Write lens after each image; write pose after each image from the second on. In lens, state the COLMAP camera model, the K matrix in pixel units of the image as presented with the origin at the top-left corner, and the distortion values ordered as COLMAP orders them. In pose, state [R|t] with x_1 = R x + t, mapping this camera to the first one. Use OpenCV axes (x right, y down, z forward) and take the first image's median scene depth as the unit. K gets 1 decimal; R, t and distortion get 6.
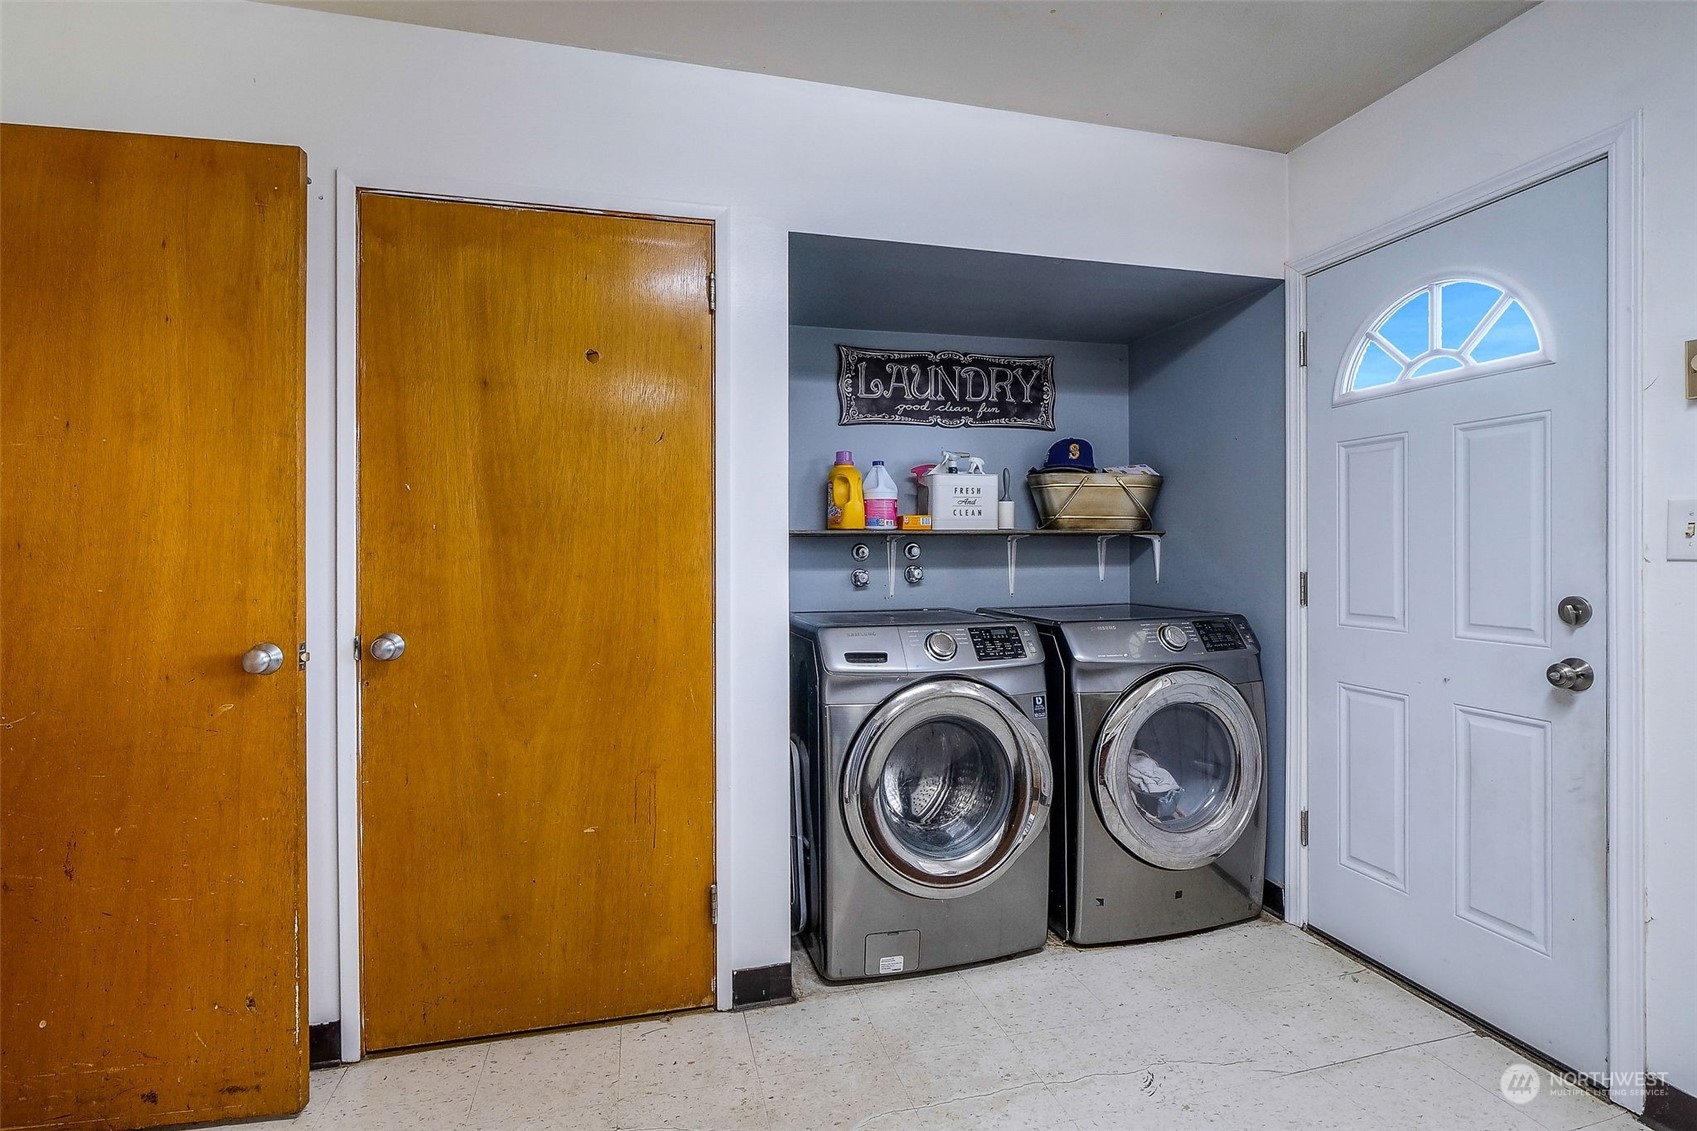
lens RADIAL K [[785.9, 0, 847.9], [0, 785.9, 554.1], [0, 0, 1]] dist [-0.001883, -0.000043]
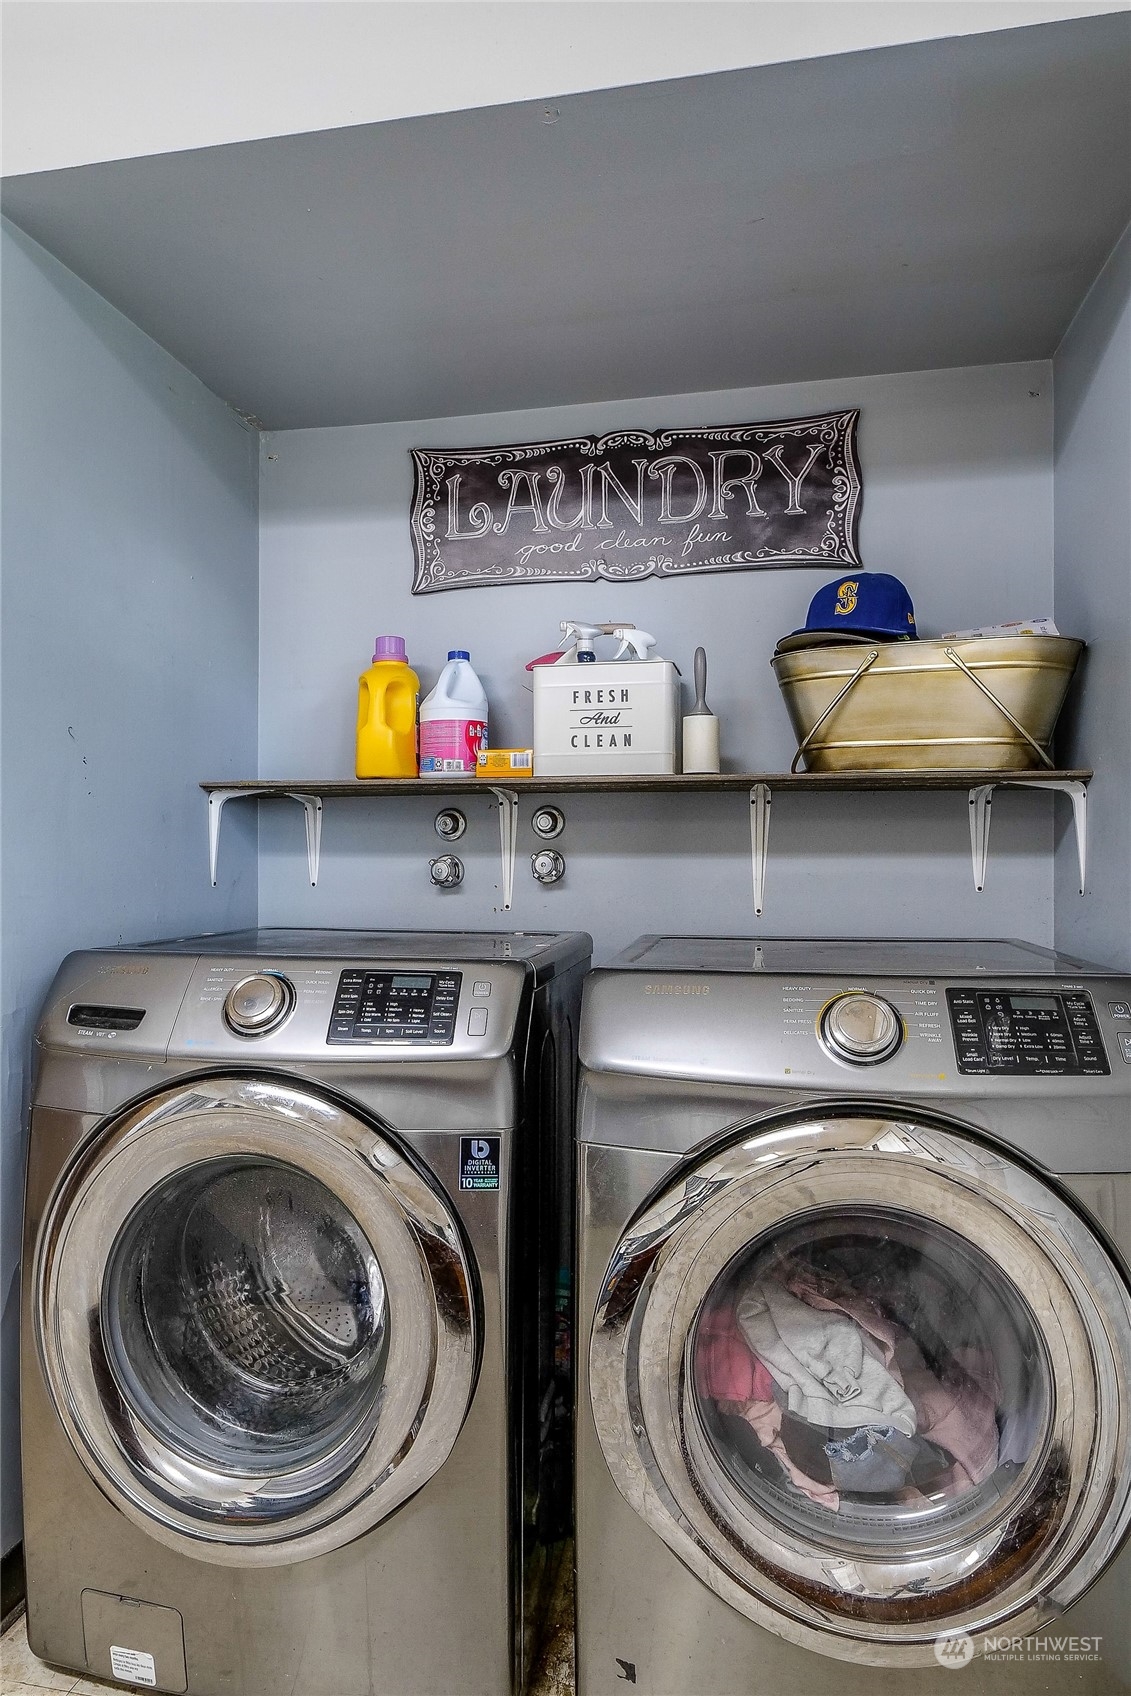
lens RADIAL K [[1028.4, 0, 565.4], [0, 1028.4, 853.8], [0, 0, 1]] dist [0.000492, -0.000114]
pose [[0.895716, 0.008355, -0.444547, 0.398019], [-0.012137, 0.999910, -0.005662, 0.021226], [0.444460, 0.010467, 0.895737, 0.388977]]
